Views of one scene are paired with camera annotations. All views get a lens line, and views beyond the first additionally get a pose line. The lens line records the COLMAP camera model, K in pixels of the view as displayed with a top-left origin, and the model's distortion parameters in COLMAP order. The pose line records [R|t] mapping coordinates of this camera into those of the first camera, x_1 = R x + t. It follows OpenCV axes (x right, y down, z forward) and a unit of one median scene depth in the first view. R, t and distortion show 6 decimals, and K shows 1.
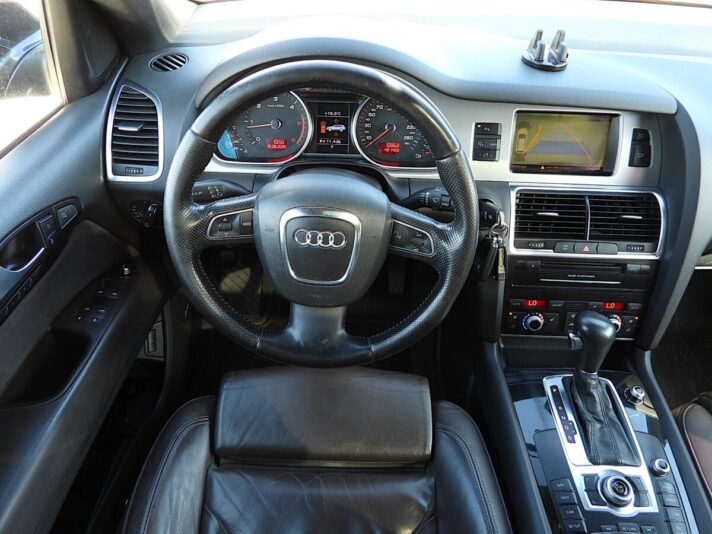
lens RADIAL K [[513.3, 0, 356.0], [0, 513.3, 267.0], [0, 0, 1]] dist [-0.006196, -0.000126]
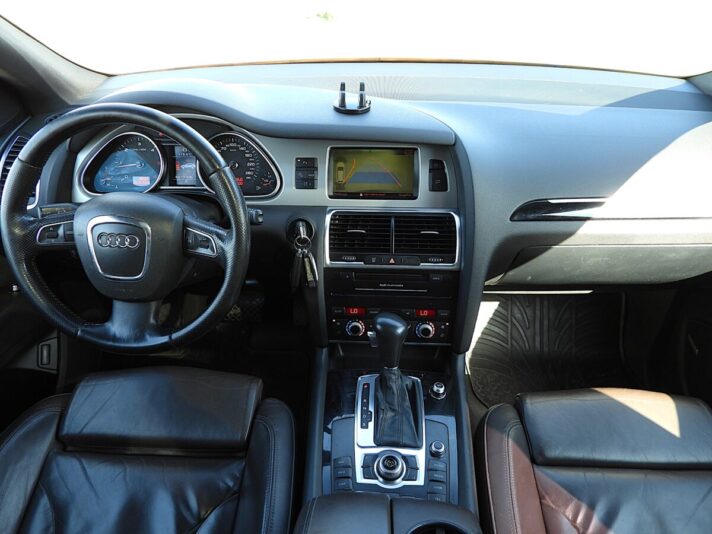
lens RADIAL K [[513.3, 0, 356.0], [0, 513.3, 267.0], [0, 0, 1]] dist [-0.006196, -0.000126]
pose [[0.998708, -0.013063, -0.049107, 0.427610], [0.006156, 0.990377, -0.138259, 0.137938], [0.050440, 0.137778, 0.989178, -0.144442]]
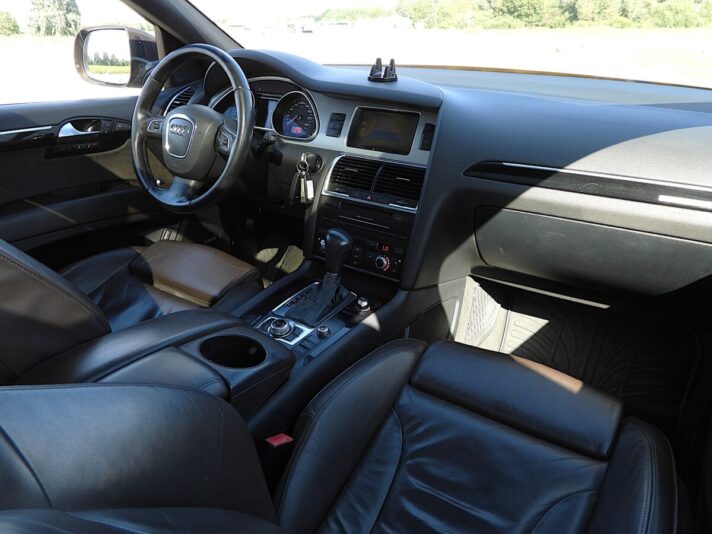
lens RADIAL K [[513.3, 0, 356.0], [0, 513.3, 267.0], [0, 0, 1]] dist [-0.006196, -0.000126]
pose [[0.840042, 0.207802, -0.501146, 1.157014], [-0.339104, 0.922171, -0.186038, 0.407362], [0.423483, 0.326220, 0.845129, -0.119035]]
